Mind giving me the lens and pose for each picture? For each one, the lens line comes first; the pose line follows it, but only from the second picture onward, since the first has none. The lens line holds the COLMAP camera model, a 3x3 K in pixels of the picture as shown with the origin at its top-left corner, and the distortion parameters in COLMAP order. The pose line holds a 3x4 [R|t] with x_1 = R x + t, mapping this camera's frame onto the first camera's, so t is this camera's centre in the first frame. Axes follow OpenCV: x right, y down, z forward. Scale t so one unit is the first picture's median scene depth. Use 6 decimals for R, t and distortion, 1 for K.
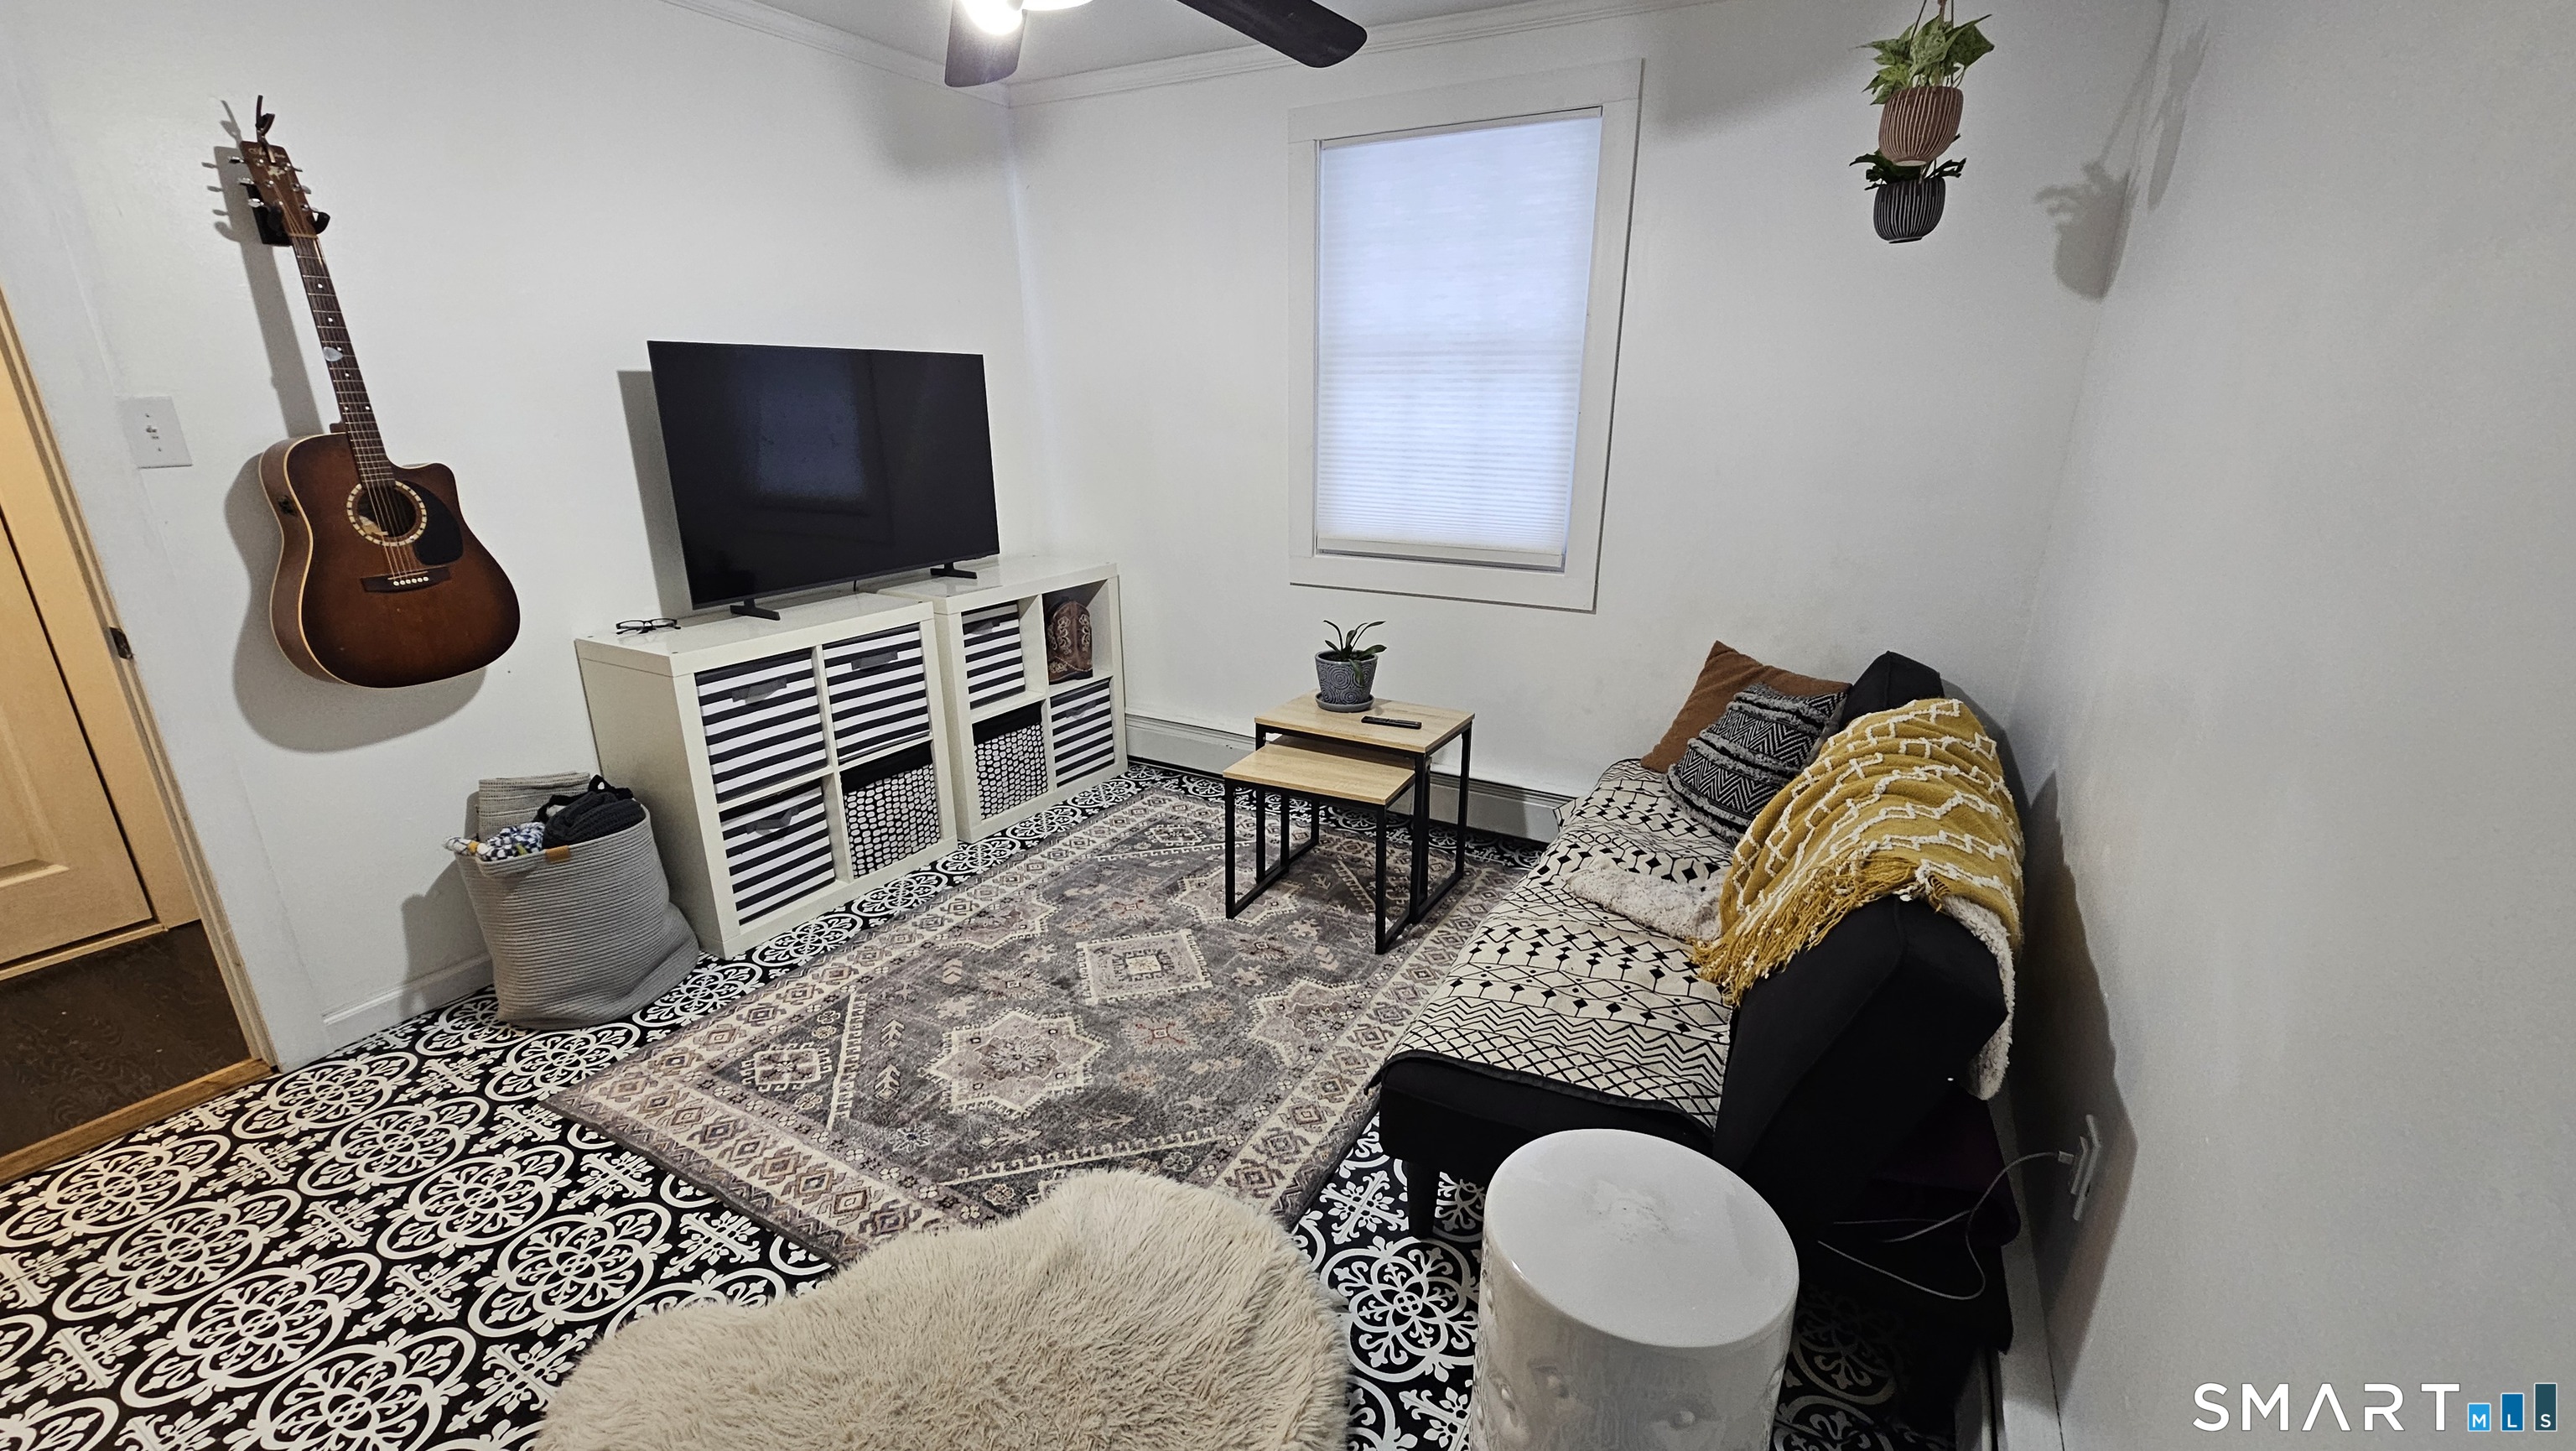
lens RADIAL K [[1057.7, 0, 1286.5], [0, 1057.7, 731.9], [0, 0, 1]] dist [-0.003182, 0.000245]
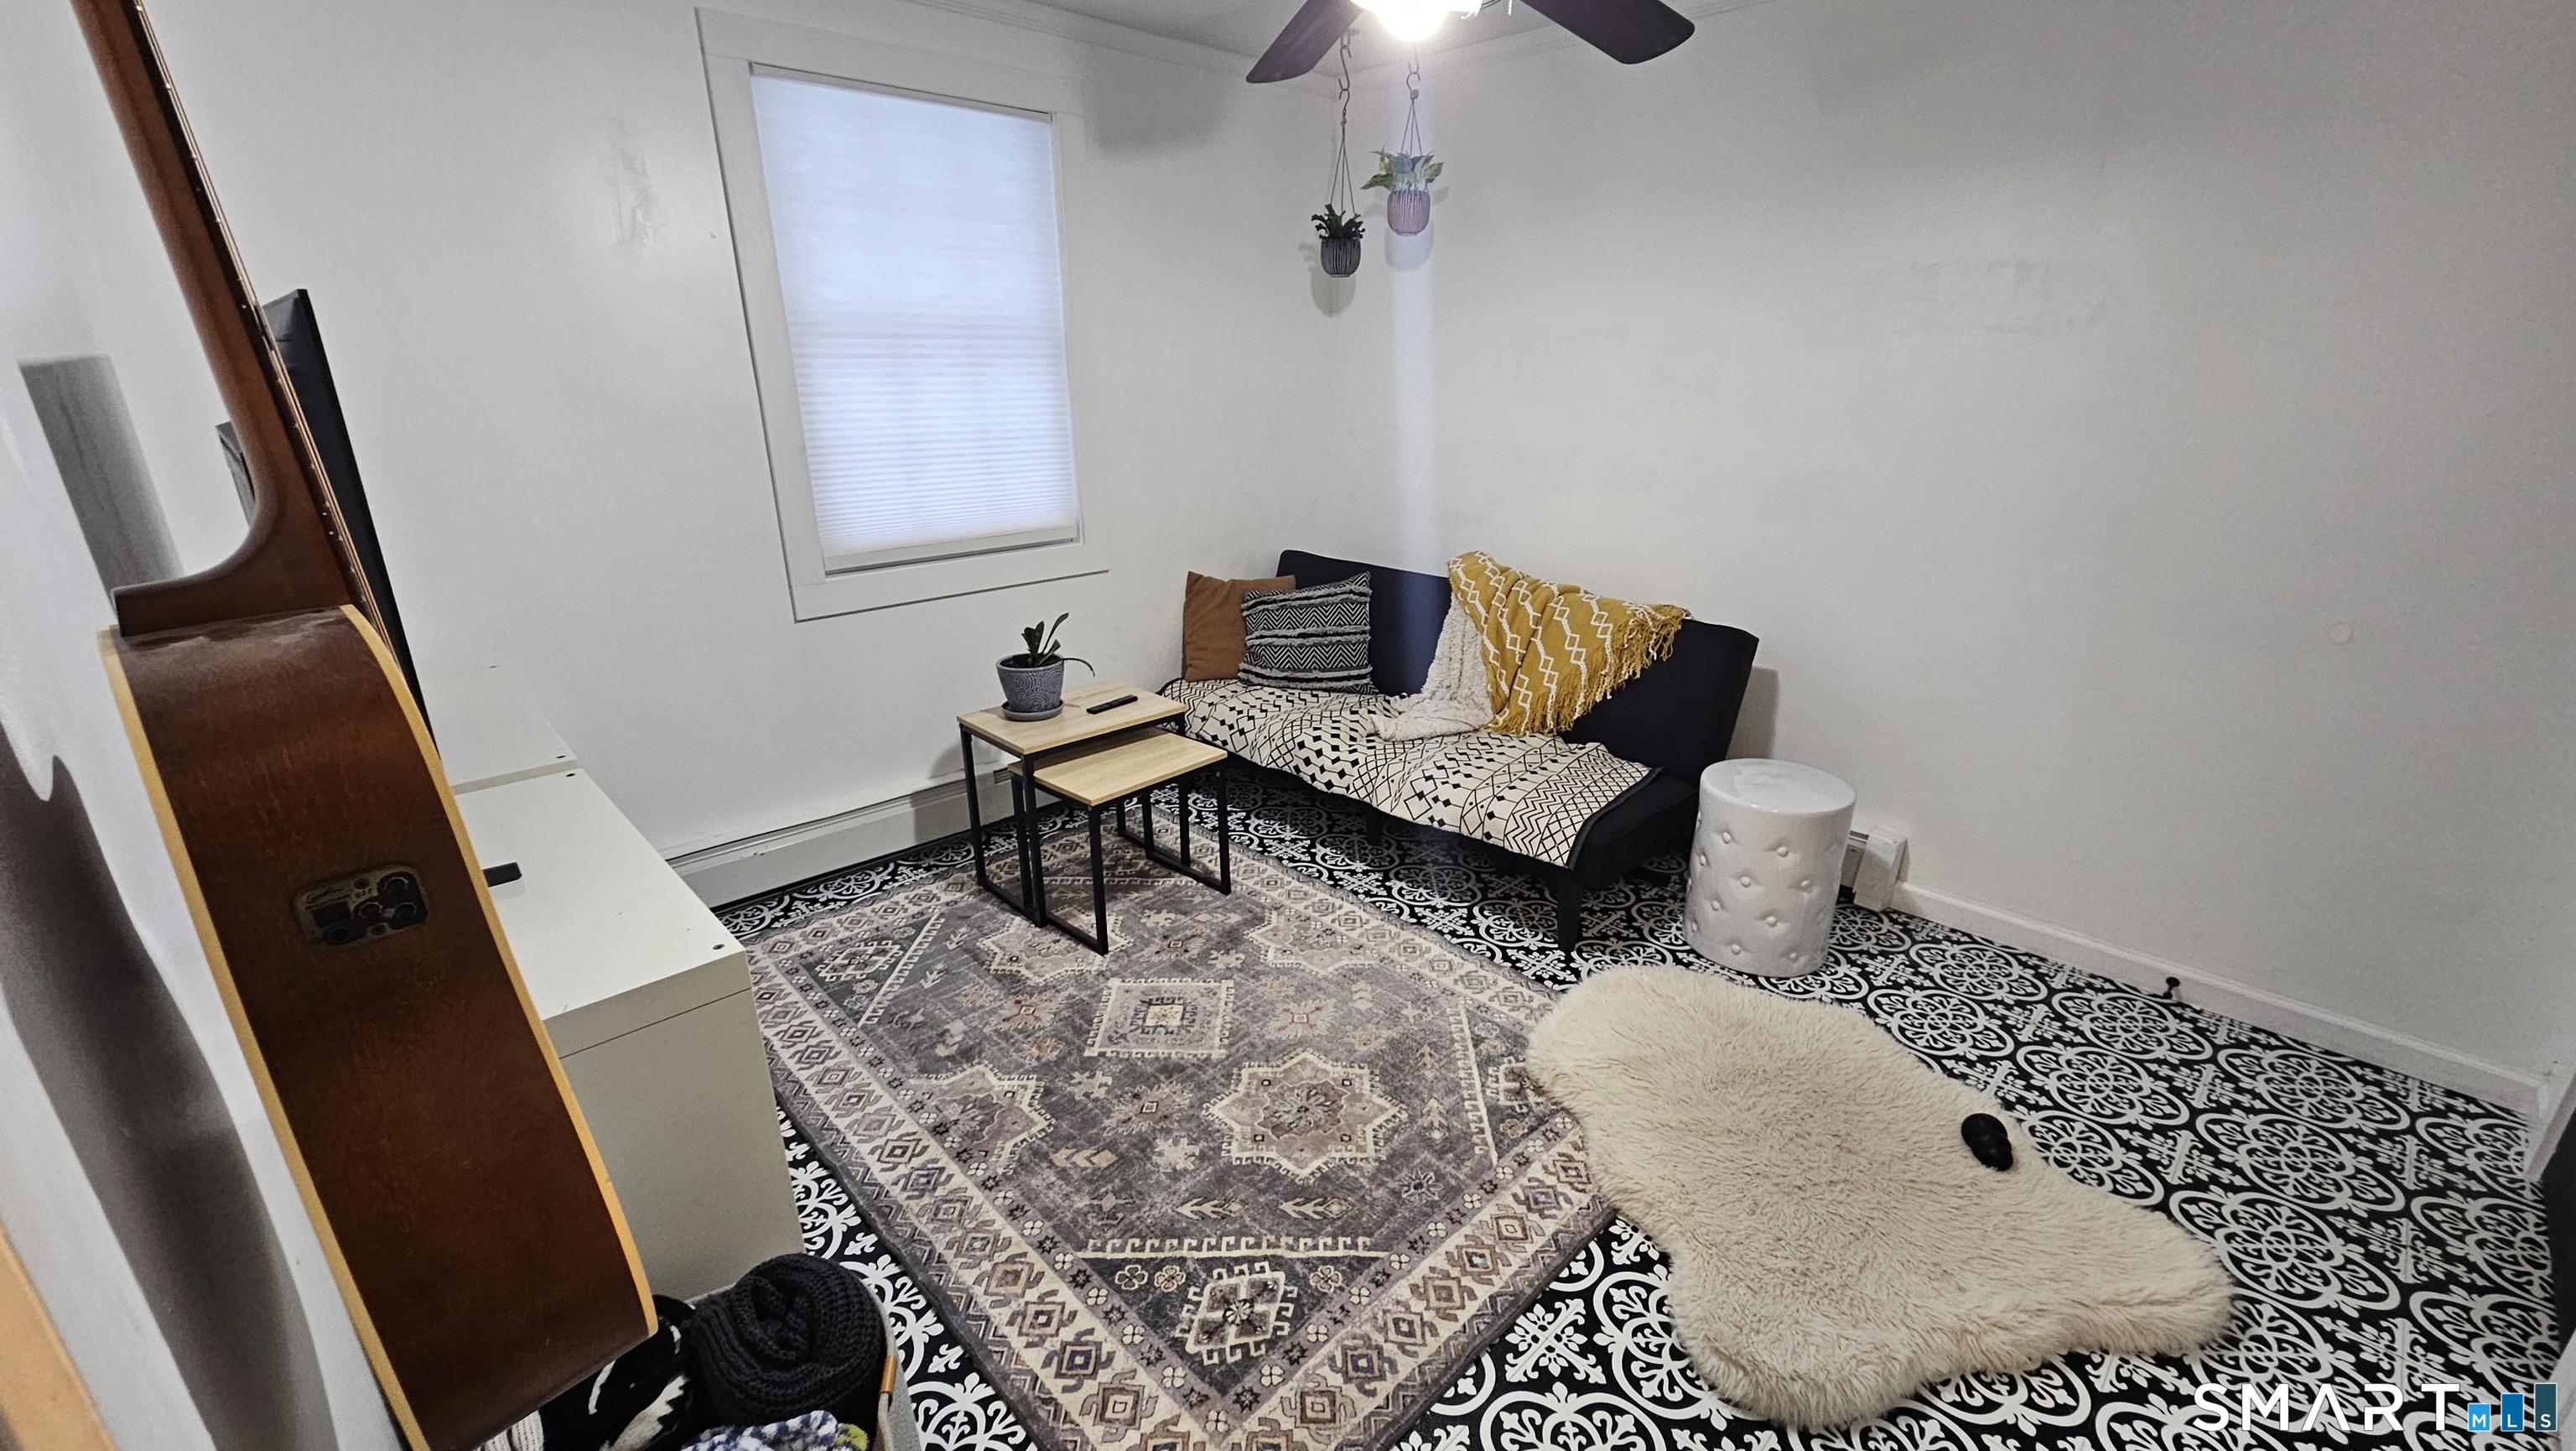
lens RADIAL K [[1057.7, 0, 1282.1], [0, 1057.7, 732.5], [0, 0, 1]] dist [-0.003182, 0.000245]
pose [[0.291975, -0.320283, 0.901204, -0.827998], [0.294657, 0.926553, 0.233828, -0.184850], [-0.909905, 0.197274, 0.364904, 0.512428]]
